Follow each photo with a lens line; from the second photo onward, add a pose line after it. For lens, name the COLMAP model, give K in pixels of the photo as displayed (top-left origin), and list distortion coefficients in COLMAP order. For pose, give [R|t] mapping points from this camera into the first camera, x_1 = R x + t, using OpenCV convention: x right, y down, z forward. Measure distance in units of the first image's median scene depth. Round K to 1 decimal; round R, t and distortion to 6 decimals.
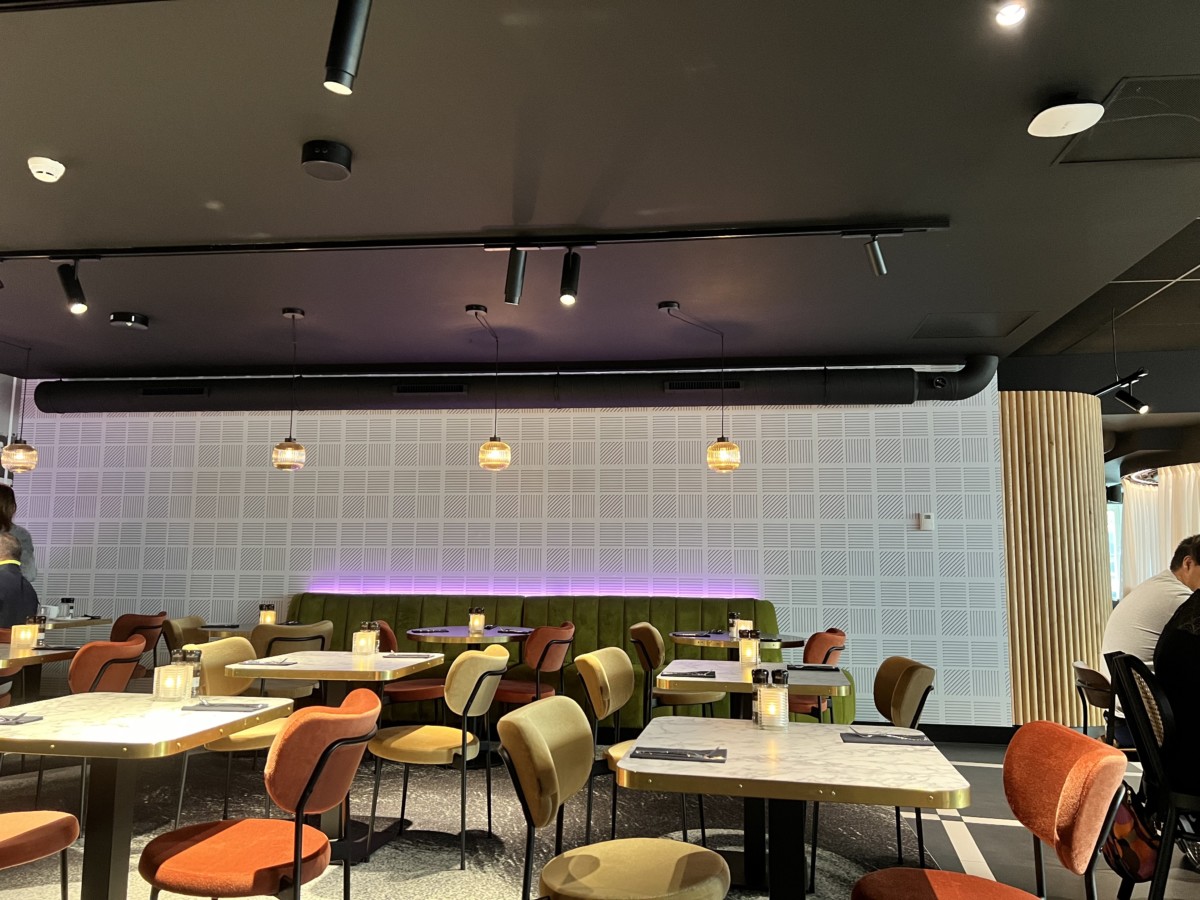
lens RADIAL K [[905.4, 0, 597.9], [0, 905.4, 450.8], [0, 0, 1]] dist [0.074261, -0.075465]
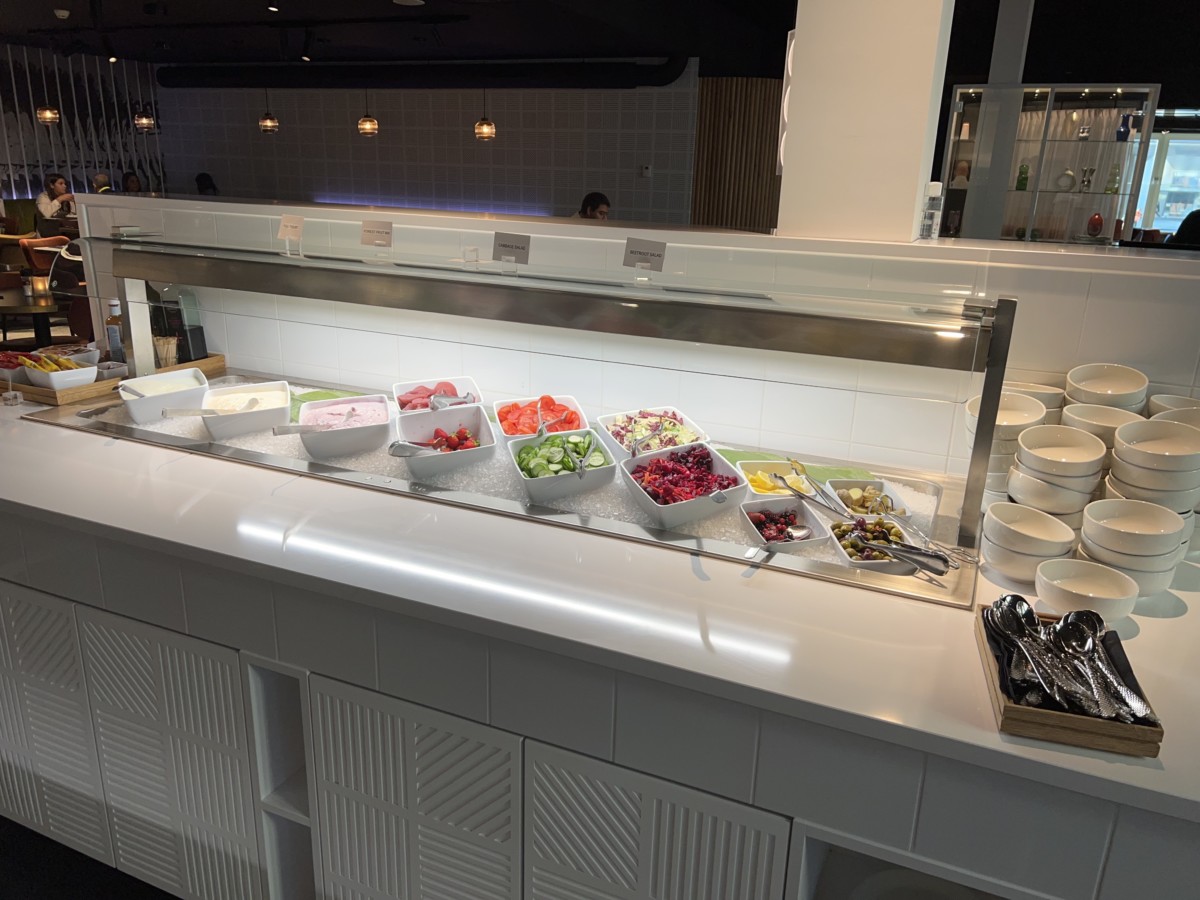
lens RADIAL K [[905.4, 0, 598.5], [0, 905.4, 455.3], [0, 0, 1]] dist [0.074261, -0.075465]
pose [[0.958539, 0.101464, -0.266287, 0.840745], [0.017442, 0.911822, 0.410216, -0.133608], [0.284429, -0.397853, 0.872246, -0.631421]]
